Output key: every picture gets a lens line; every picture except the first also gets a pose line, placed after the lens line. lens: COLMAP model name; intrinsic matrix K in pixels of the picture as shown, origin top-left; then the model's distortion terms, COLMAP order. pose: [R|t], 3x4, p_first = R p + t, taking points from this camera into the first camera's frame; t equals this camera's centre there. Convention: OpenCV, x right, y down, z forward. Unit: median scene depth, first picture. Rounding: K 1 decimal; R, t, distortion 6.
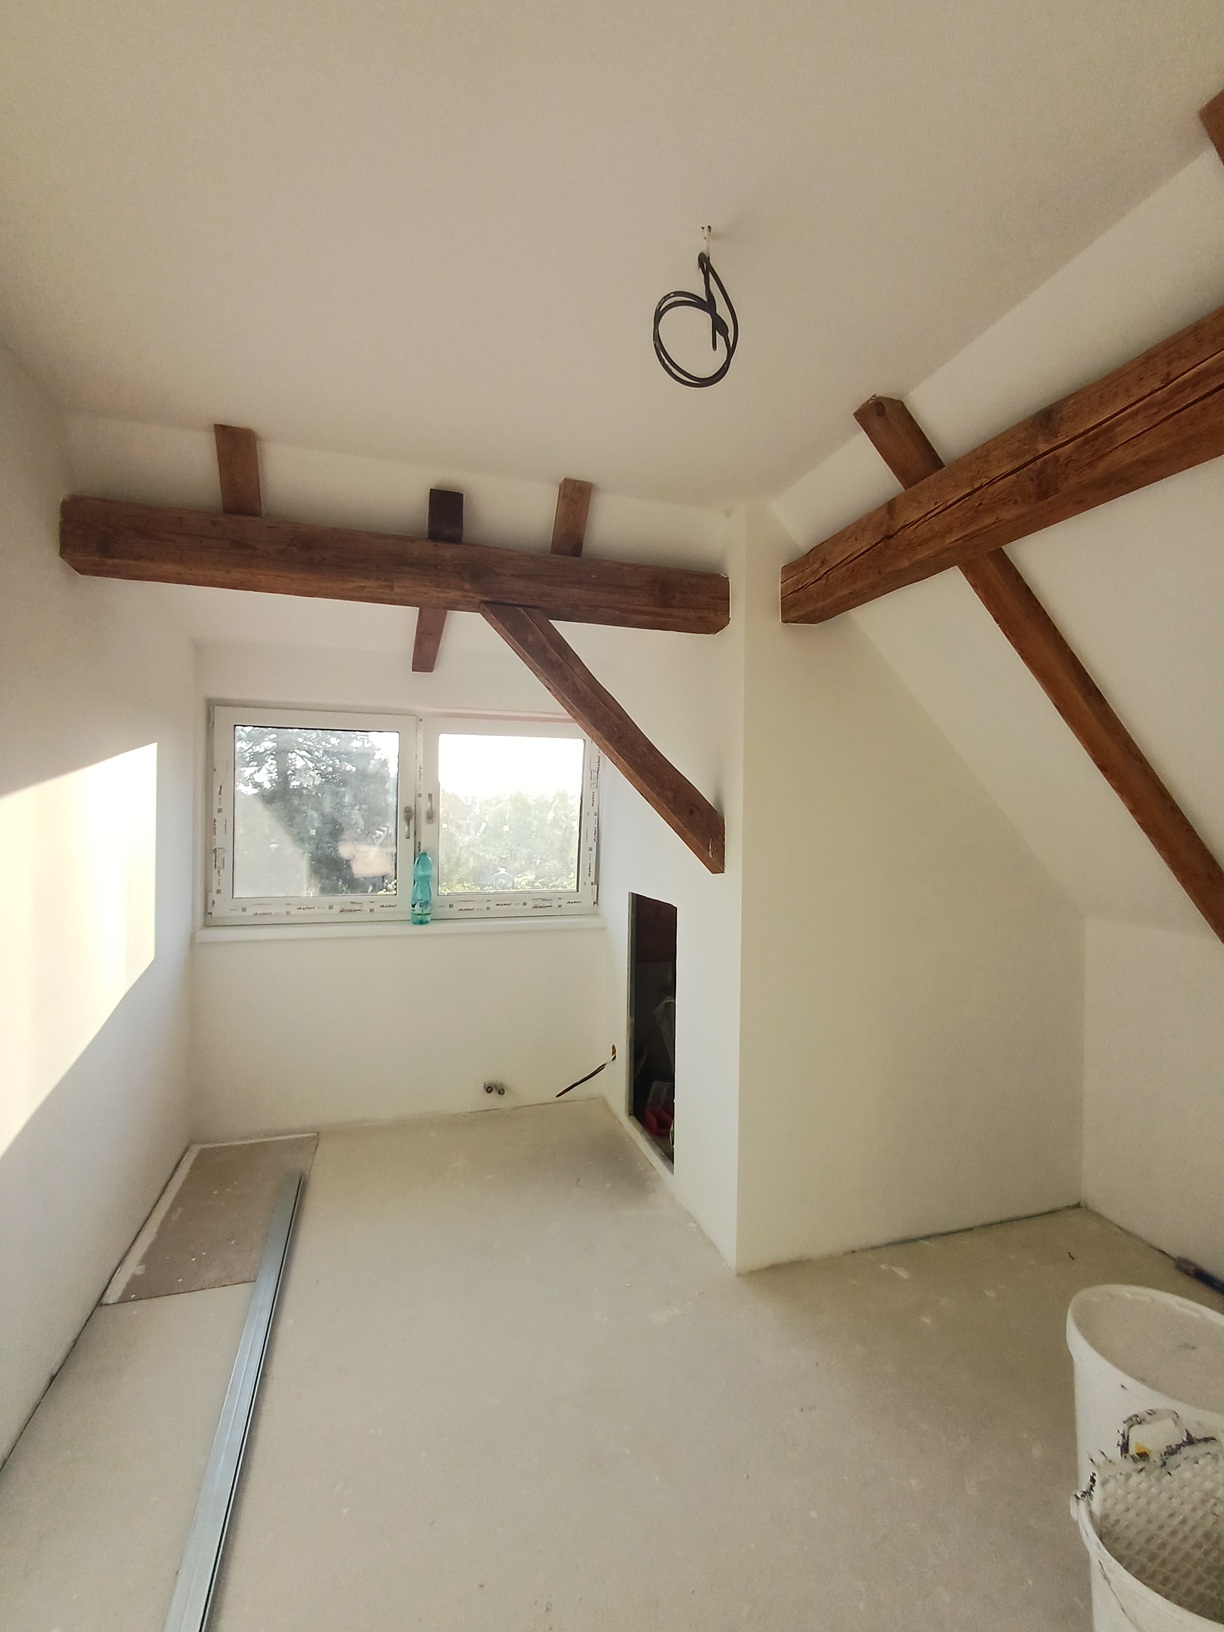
lens RADIAL K [[739.7, 0, 612.0], [0, 739.7, 816.0], [0, 0, 1]] dist [0.000323, -0.000648]
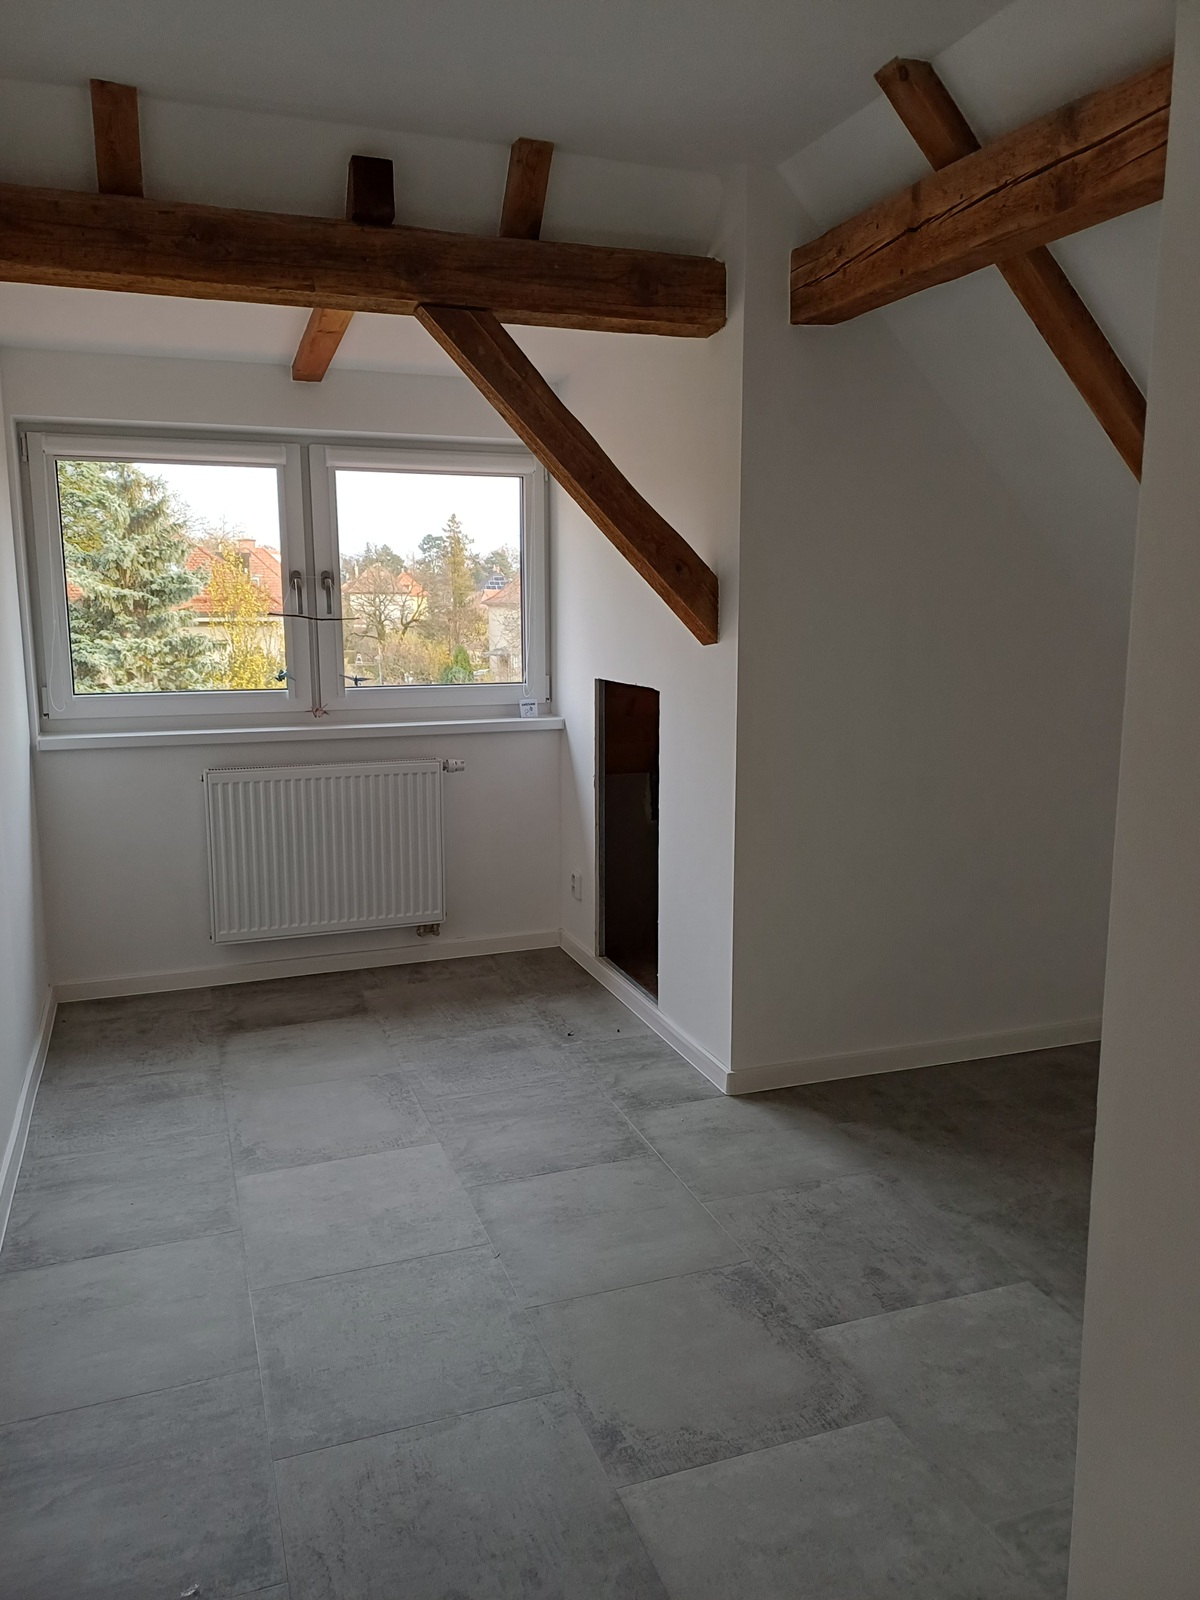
lens RADIAL K [[1170.8, 0, 600.0], [0, 1170.8, 800.0], [0, 0, 1]] dist [0.058258, -0.073545]
pose [[0.998604, -0.022678, 0.047706, -0.055720], [0.014038, 0.984609, 0.174206, 0.022119], [-0.050922, -0.173293, 0.983553, -0.379133]]
